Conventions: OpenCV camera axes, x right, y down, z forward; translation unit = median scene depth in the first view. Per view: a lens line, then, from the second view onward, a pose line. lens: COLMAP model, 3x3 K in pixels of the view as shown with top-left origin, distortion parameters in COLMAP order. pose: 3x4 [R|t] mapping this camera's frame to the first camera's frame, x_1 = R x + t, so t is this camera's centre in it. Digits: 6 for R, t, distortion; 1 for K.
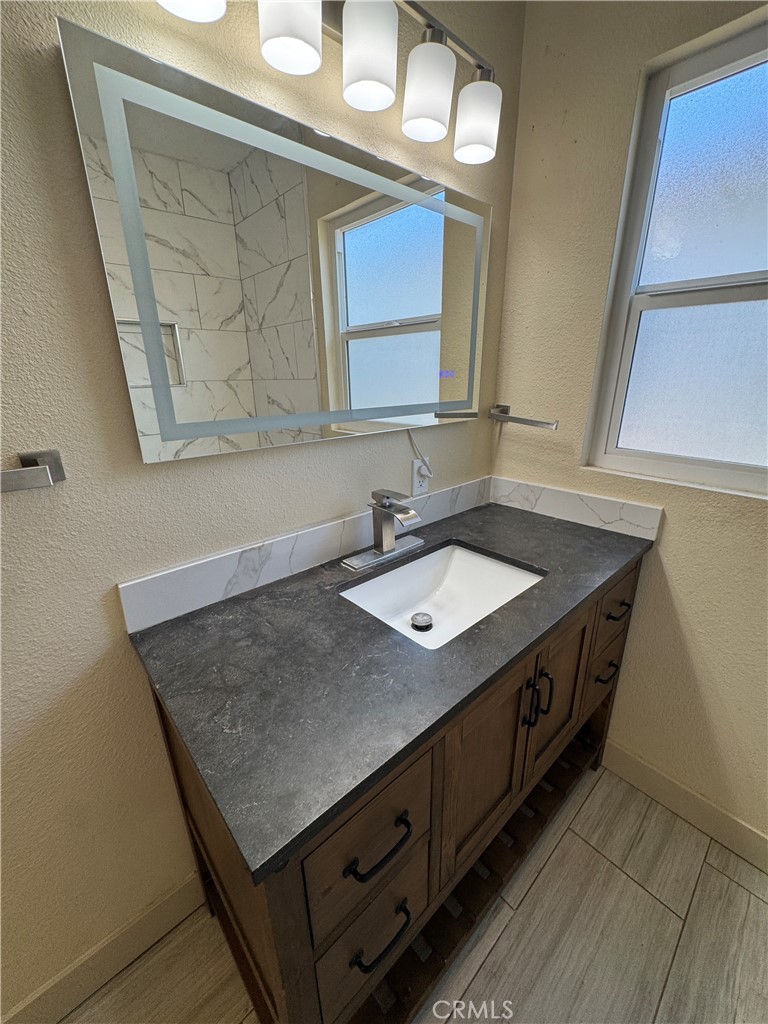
lens RADIAL K [[406.4, 0, 385.5], [0, 406.4, 510.8], [0, 0, 1]] dist [-0.006318, 0.001154]
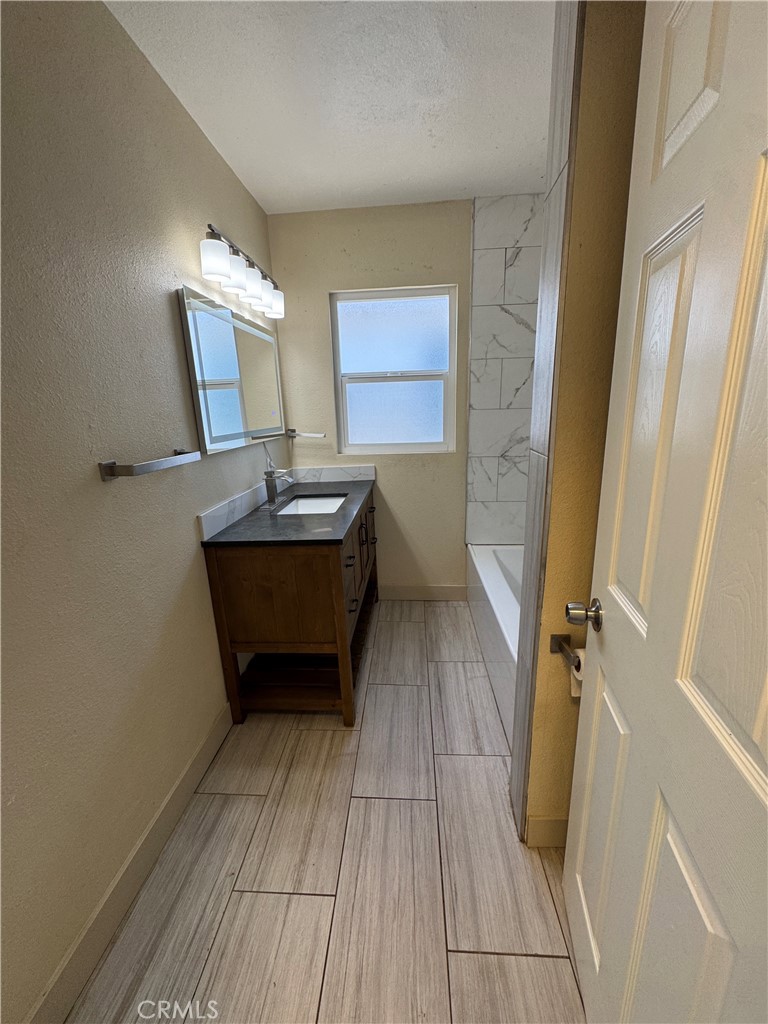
lens RADIAL K [[406.4, 0, 388.2], [0, 406.4, 510.4], [0, 0, 1]] dist [-0.006318, 0.001154]
pose [[0.716806, -0.189436, 0.671046, -0.850889], [0.252494, 0.967592, 0.003439, 0.247167], [-0.649951, 0.166970, 0.741408, -0.723053]]
